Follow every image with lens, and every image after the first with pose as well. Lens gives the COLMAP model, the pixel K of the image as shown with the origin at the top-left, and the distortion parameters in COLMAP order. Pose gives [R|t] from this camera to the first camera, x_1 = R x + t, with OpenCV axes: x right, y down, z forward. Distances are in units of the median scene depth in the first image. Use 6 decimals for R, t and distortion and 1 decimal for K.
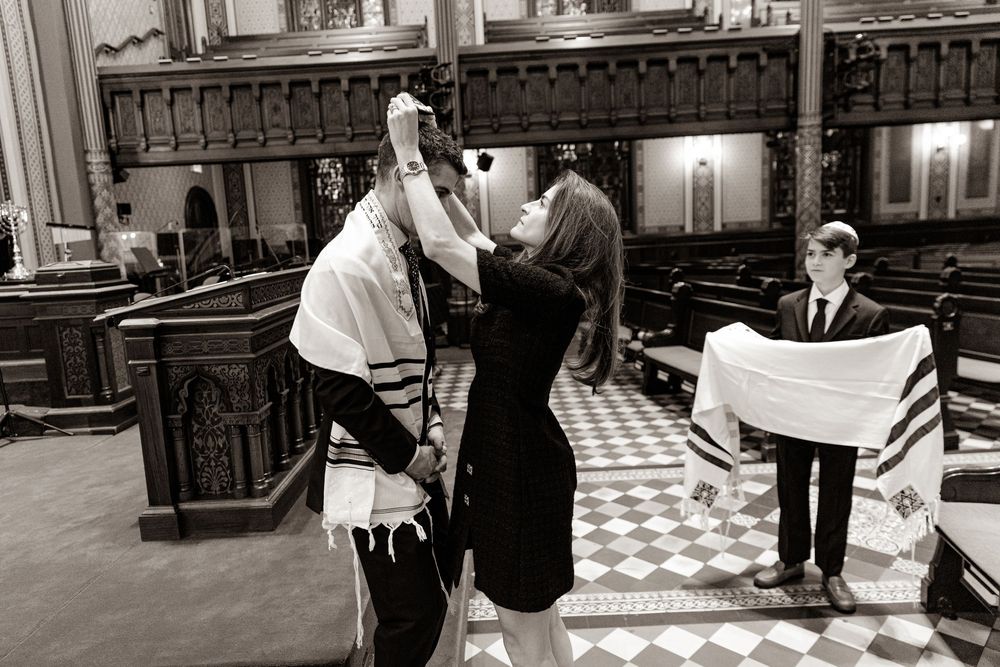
lens RADIAL K [[666.4, 0, 500.3], [0, 666.4, 335.3], [0, 0, 1]] dist [0.004916, 0.000971]
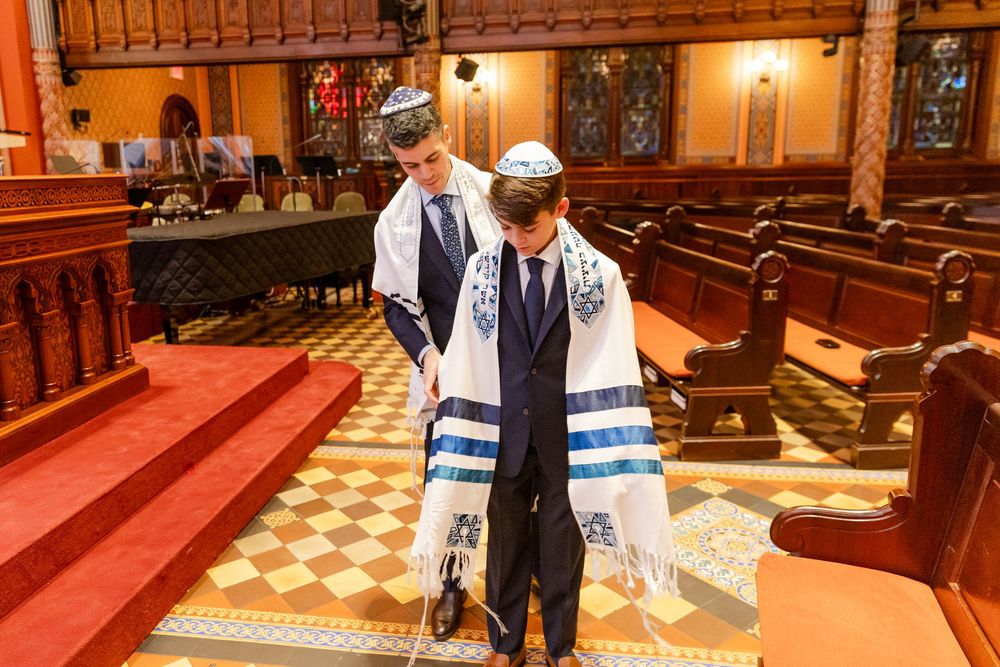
lens RADIAL K [[728.9, 0, 498.8], [0, 728.9, 306.5], [0, 0, 1]] dist [0.004149, -0.001569]
pose [[0.987444, 0.063204, -0.144775, 0.169797], [-0.057421, 0.997389, 0.043786, -0.005097], [0.147165, -0.034923, 0.988495, 0.088574]]
